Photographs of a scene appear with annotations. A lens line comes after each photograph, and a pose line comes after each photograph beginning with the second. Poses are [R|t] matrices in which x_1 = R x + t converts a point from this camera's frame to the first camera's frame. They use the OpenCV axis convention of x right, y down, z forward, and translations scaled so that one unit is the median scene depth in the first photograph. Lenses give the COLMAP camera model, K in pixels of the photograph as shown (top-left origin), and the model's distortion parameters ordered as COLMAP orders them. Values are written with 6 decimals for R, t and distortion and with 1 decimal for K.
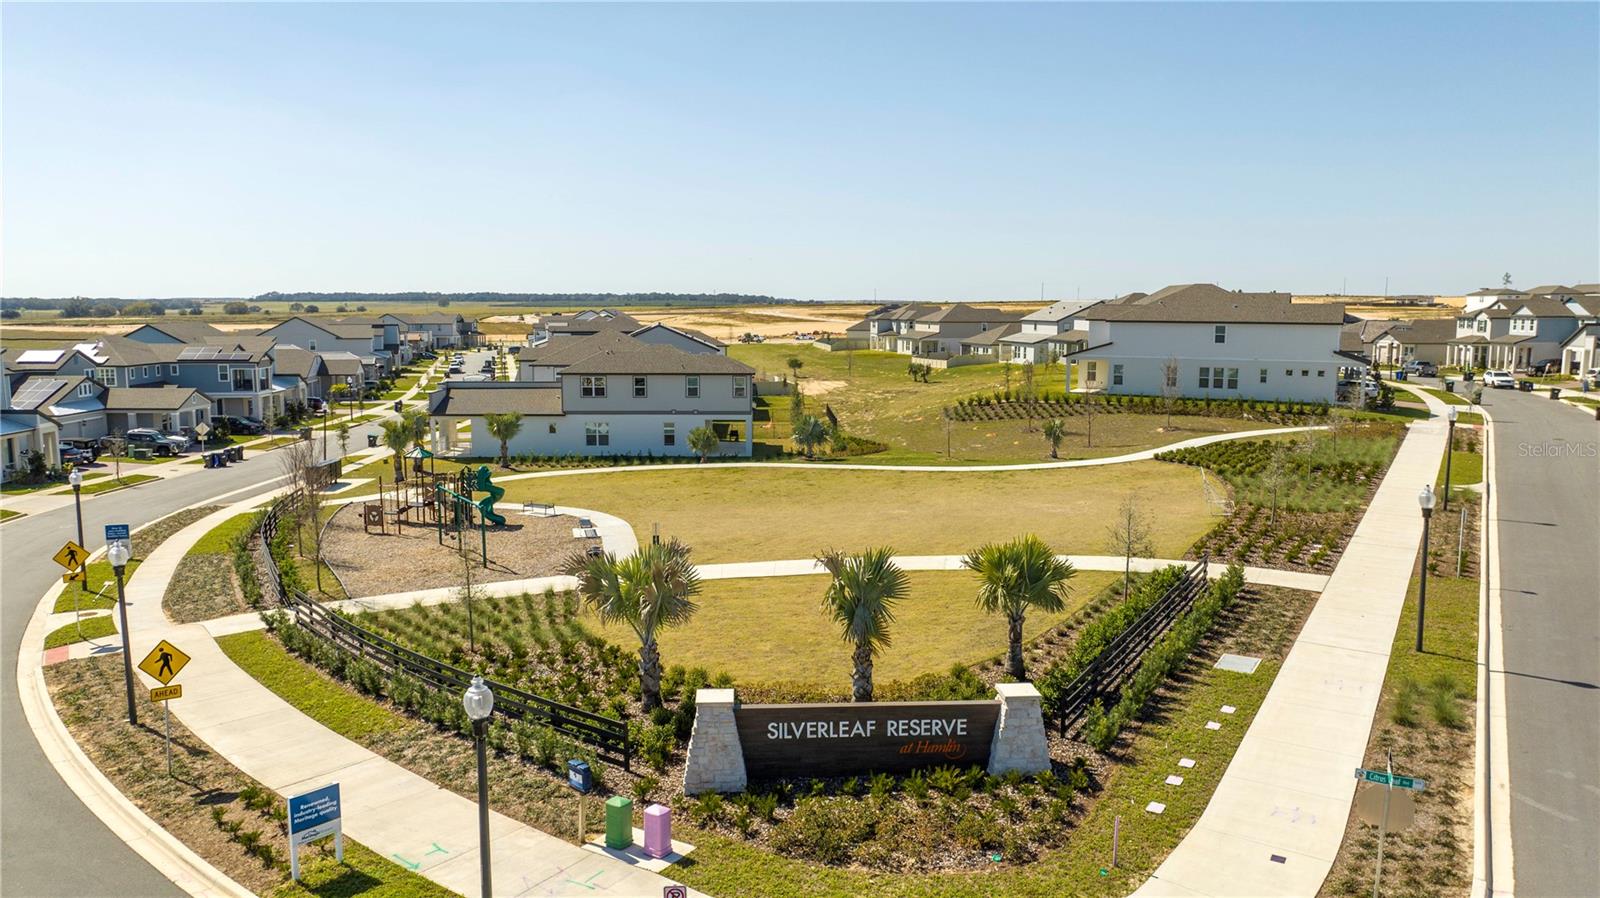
lens RADIAL K [[1126.6, 0, 800.0], [0, 1126.6, 449.0], [0, 0, 1]] dist [-0.001970, -0.002419]
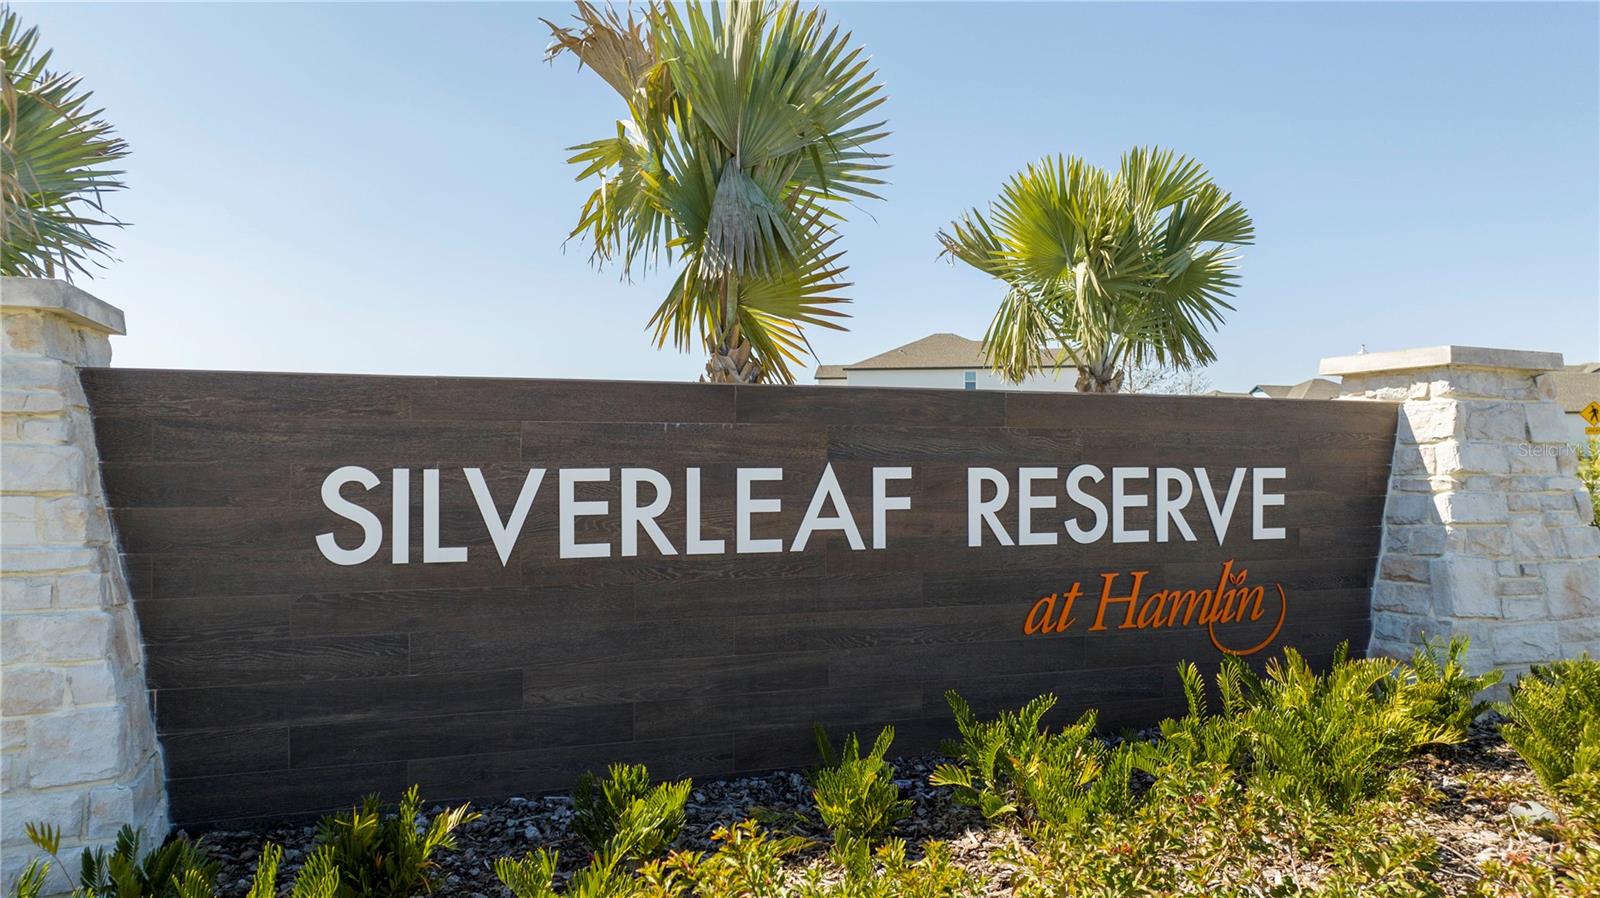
lens RADIAL K [[1110.6, 0, 800.0], [0, 1110.6, 449.0], [0, 0, 1]] dist [-0.018462, -0.003695]
pose [[0.963920, 0.000304, 0.266194, -0.003449], [0.033437, 0.991940, -0.122215, 0.260288], [-0.264085, 0.126706, 0.956140, 0.816585]]
